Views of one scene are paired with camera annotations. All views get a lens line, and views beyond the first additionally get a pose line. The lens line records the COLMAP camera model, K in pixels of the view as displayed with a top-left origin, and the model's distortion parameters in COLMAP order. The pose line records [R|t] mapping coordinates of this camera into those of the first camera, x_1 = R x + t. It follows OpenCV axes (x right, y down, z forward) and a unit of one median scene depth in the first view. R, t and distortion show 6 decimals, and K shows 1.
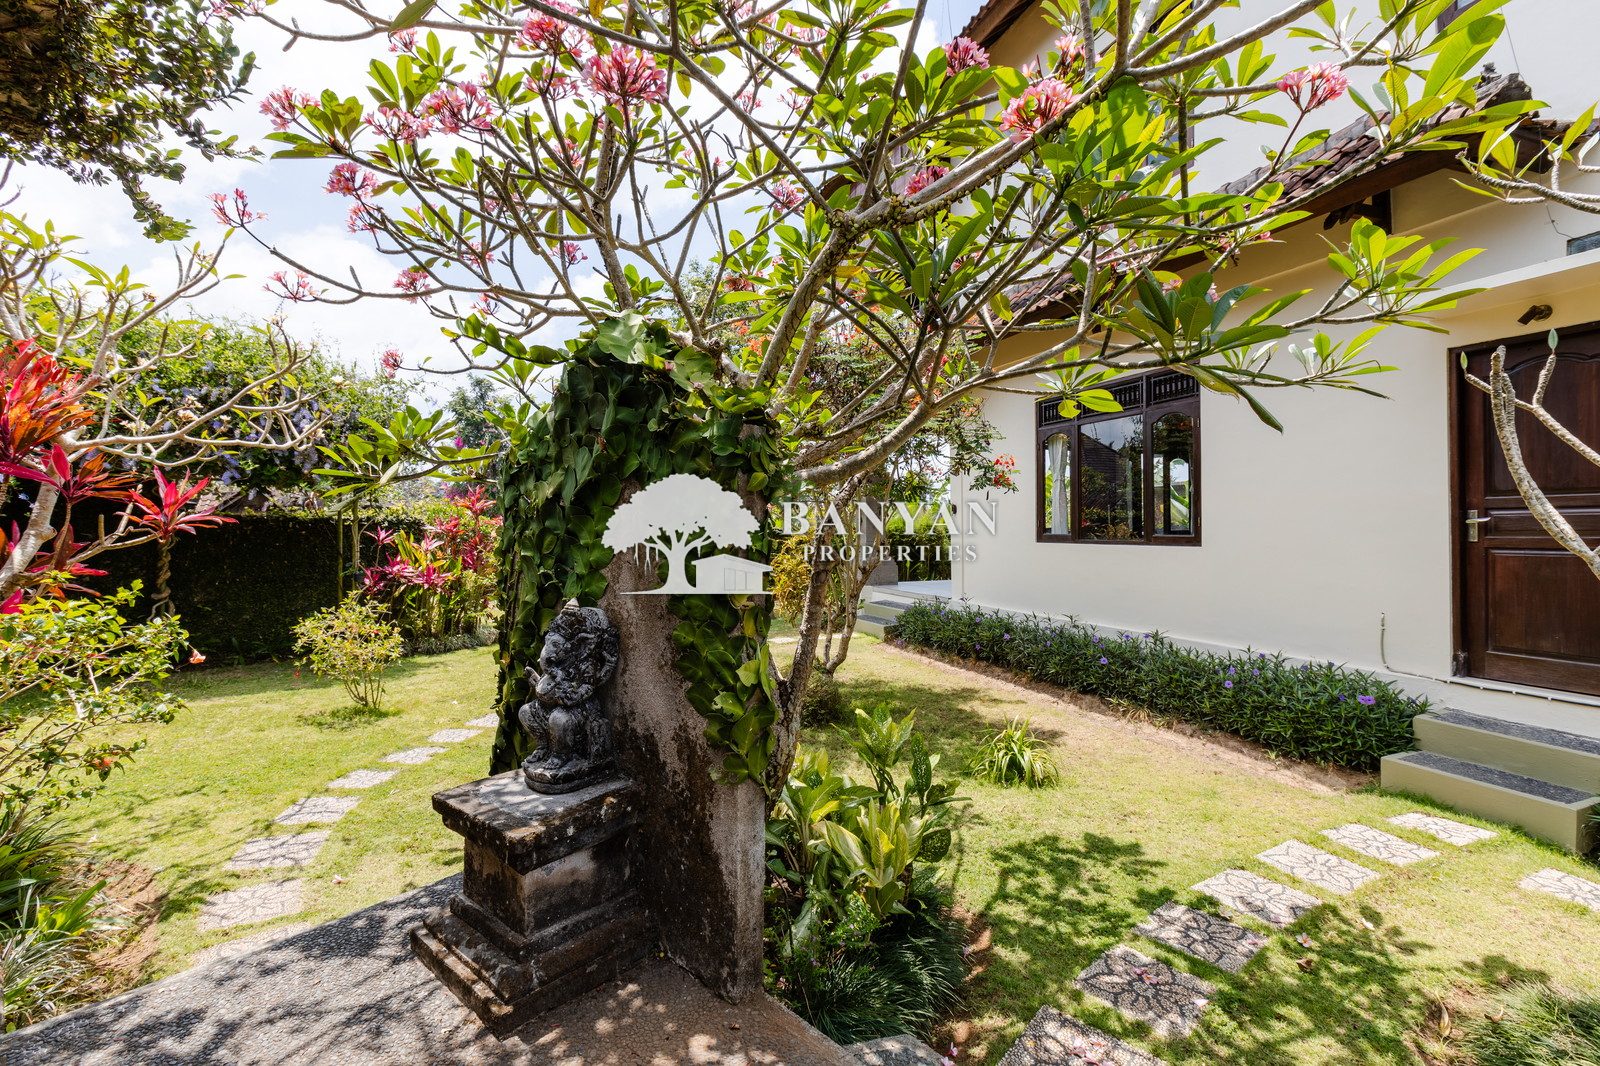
lens RADIAL K [[826.1, 0, 802.2], [0, 826.1, 593.2], [0, 0, 1]] dist [0.000753, 0.000666]
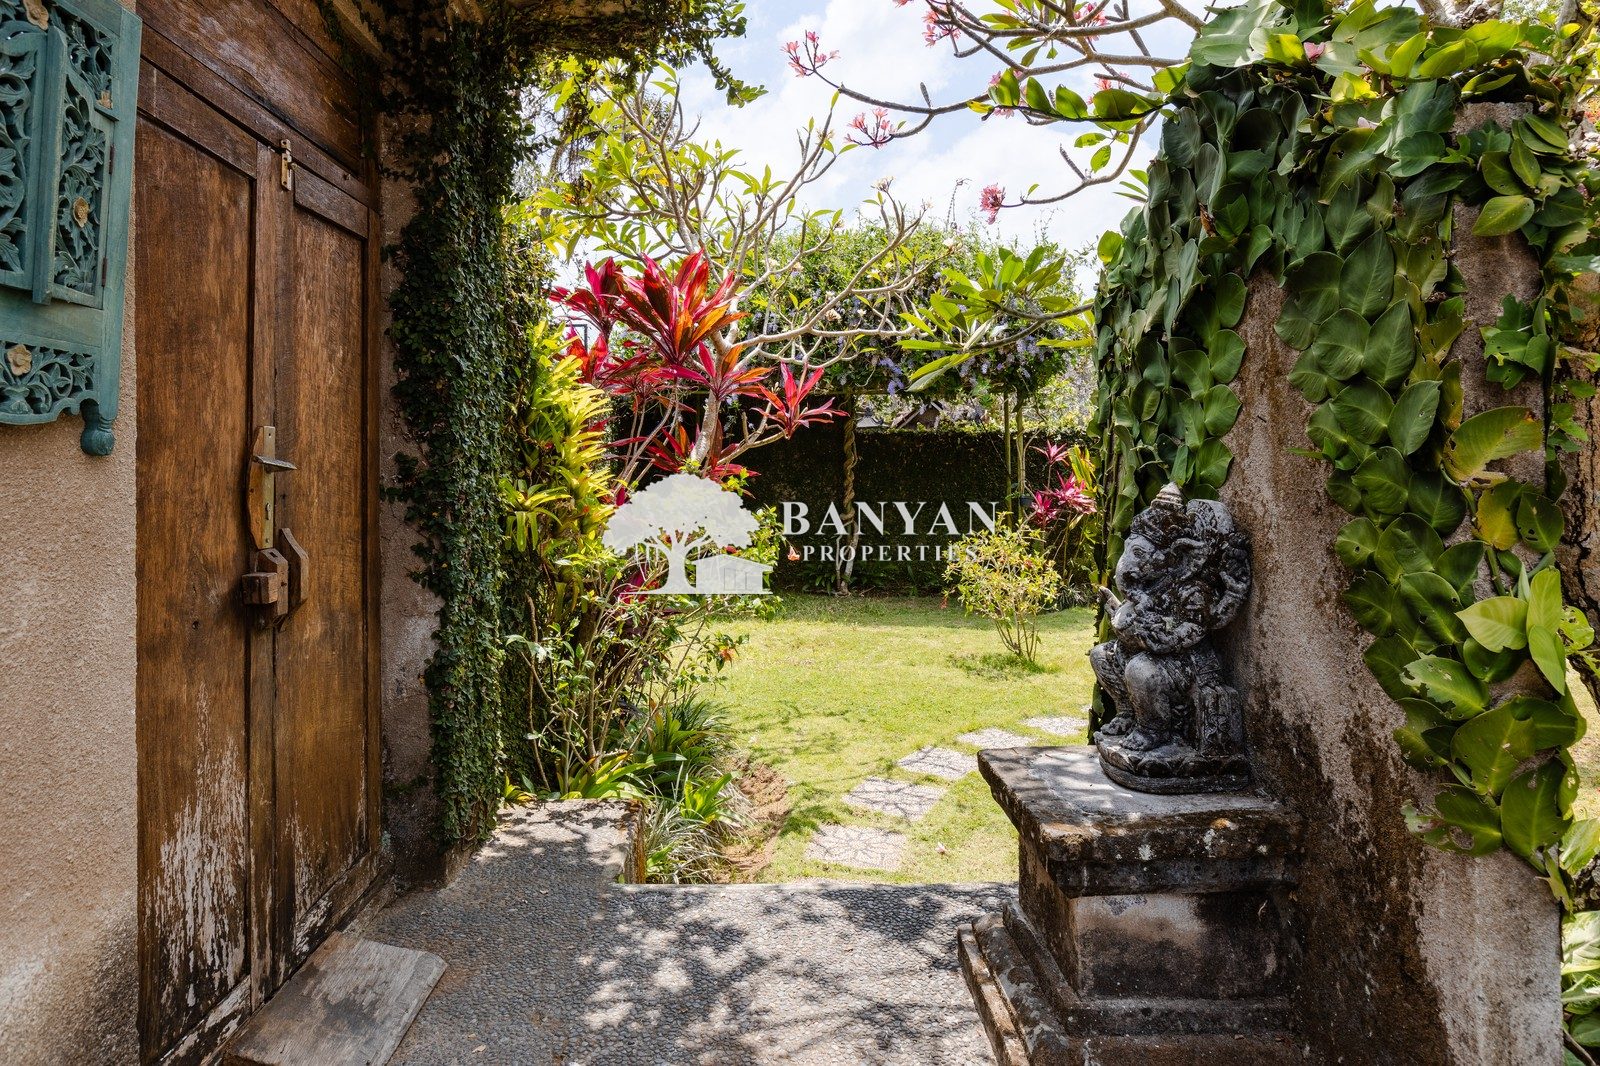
lens RADIAL K [[953.7, 0, 791.5], [0, 953.7, 520.6], [0, 0, 1]] dist [-0.007000, -0.000784]
pose [[0.605790, 0.000745, -0.795624, 0.124093], [-0.065886, 0.996612, -0.049233, 0.088975], [0.792892, 0.082246, 0.603786, 0.327256]]
